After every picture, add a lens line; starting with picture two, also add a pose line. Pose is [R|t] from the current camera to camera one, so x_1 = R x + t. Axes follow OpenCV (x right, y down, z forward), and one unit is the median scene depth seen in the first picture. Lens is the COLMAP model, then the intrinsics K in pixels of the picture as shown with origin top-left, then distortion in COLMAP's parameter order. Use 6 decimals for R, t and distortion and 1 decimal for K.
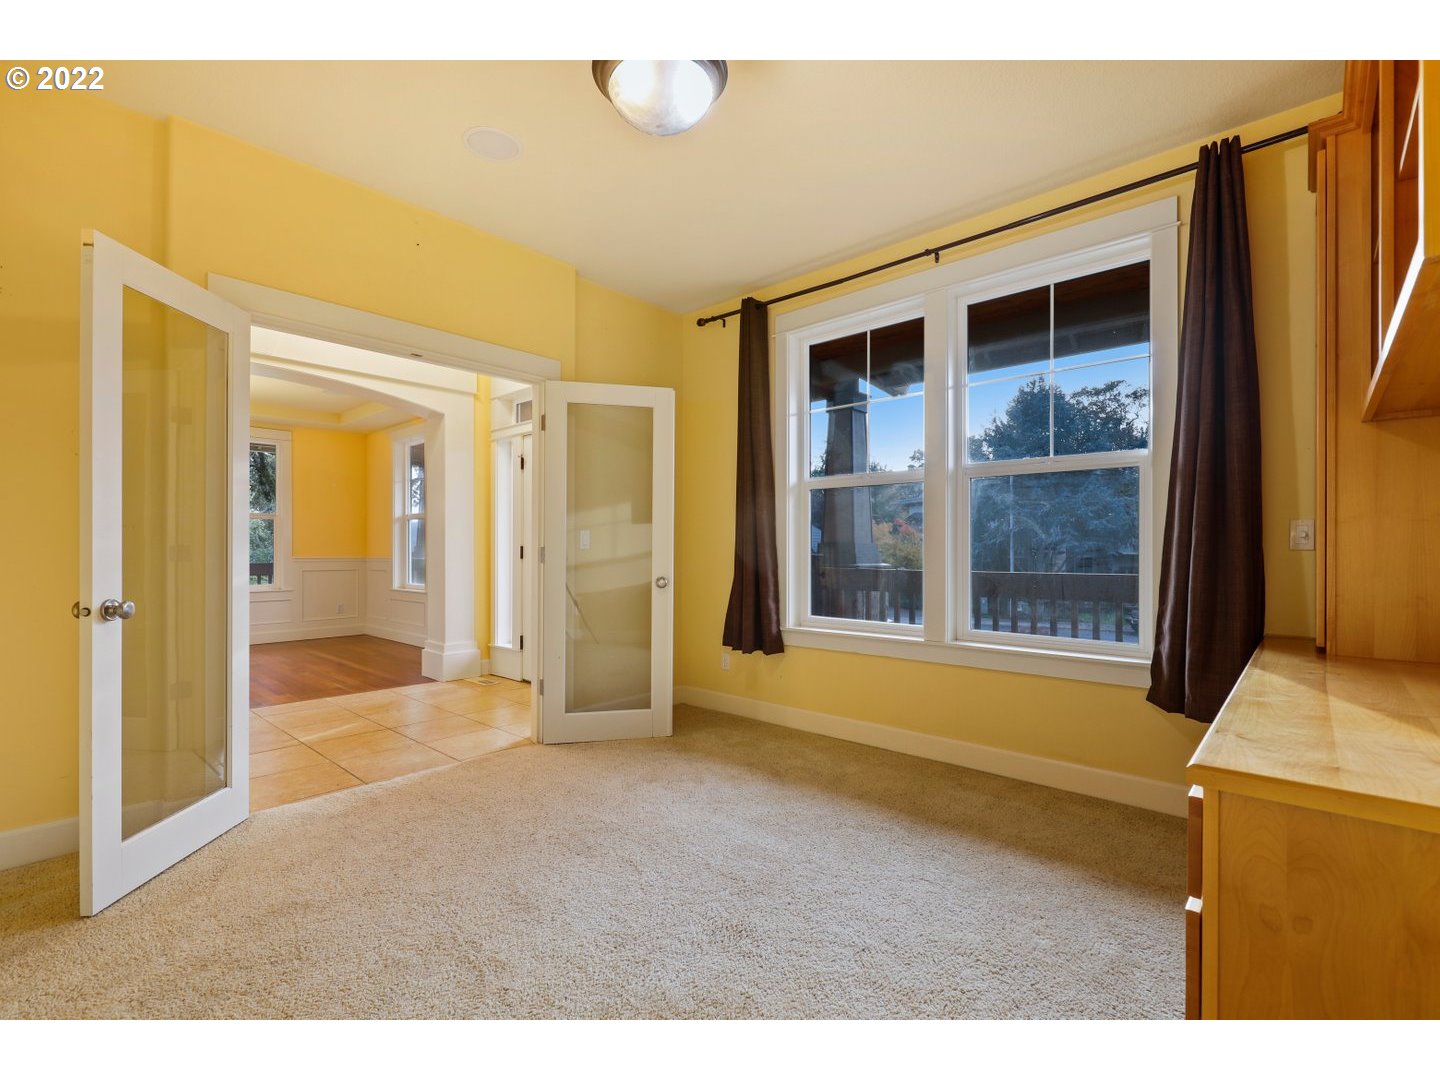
lens RADIAL K [[649.5, 0, 721.4], [0, 649.5, 543.0], [0, 0, 1]] dist [0.000839, 0.000066]
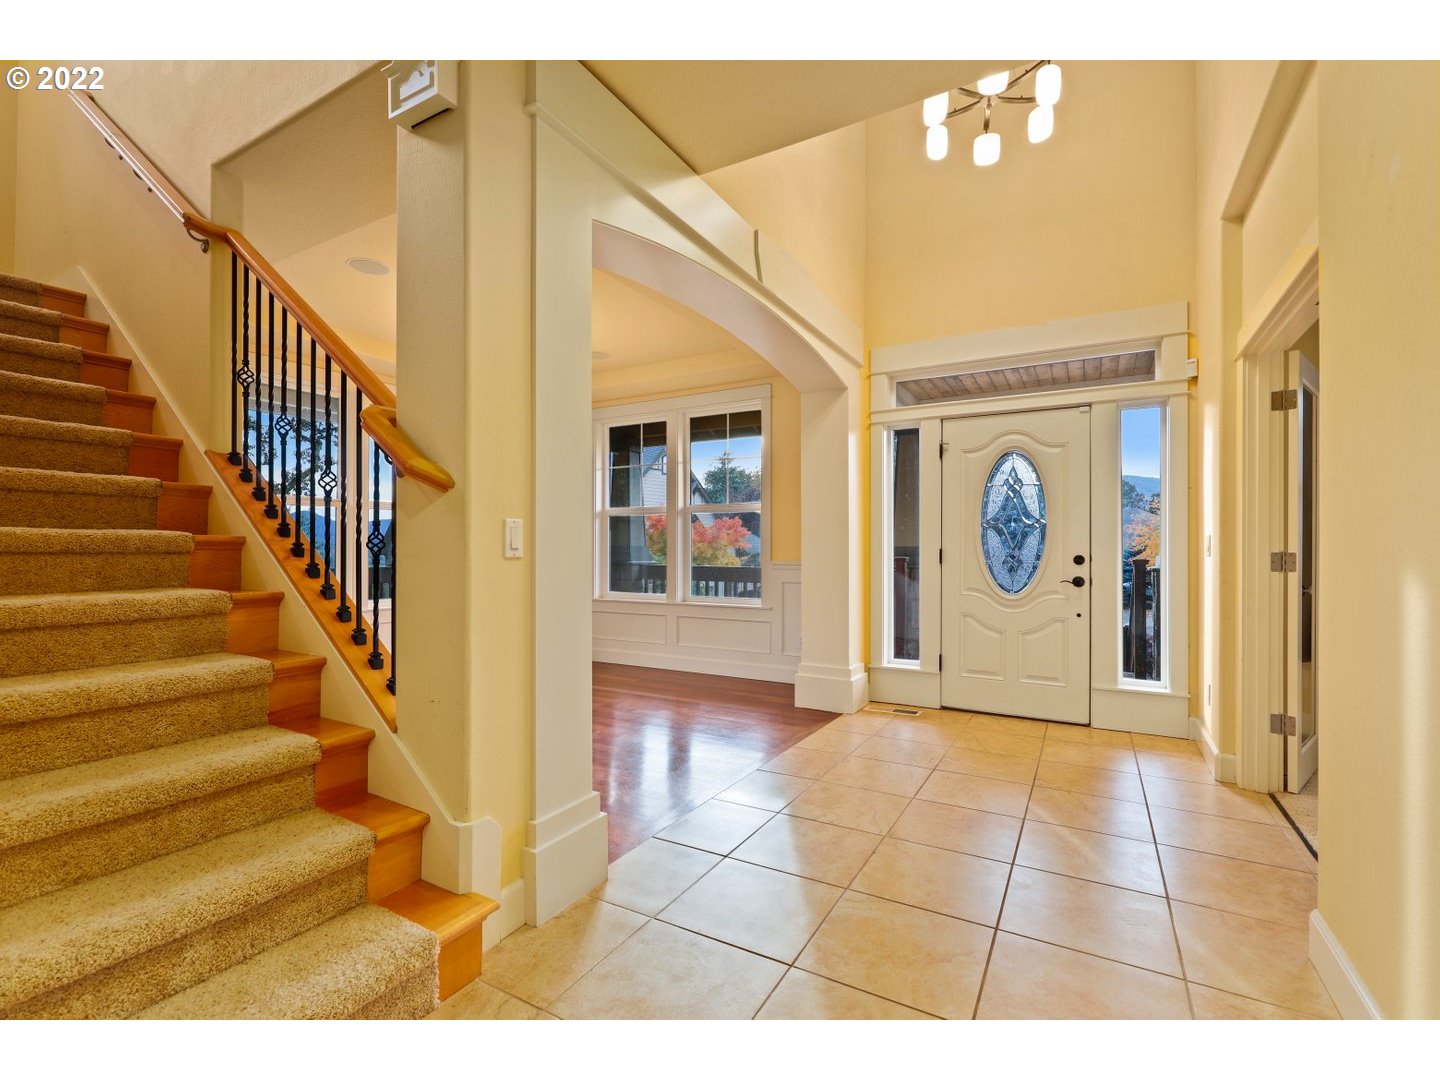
lens RADIAL K [[649.5, 0, 721.4], [0, 649.5, 543.0], [0, 0, 1]] dist [0.000839, 0.000066]
pose [[0.972064, 0.009782, 0.234513, 0.039640], [-0.008510, 0.999943, -0.006436, -0.004314], [-0.234562, 0.004260, 0.972092, -0.747259]]
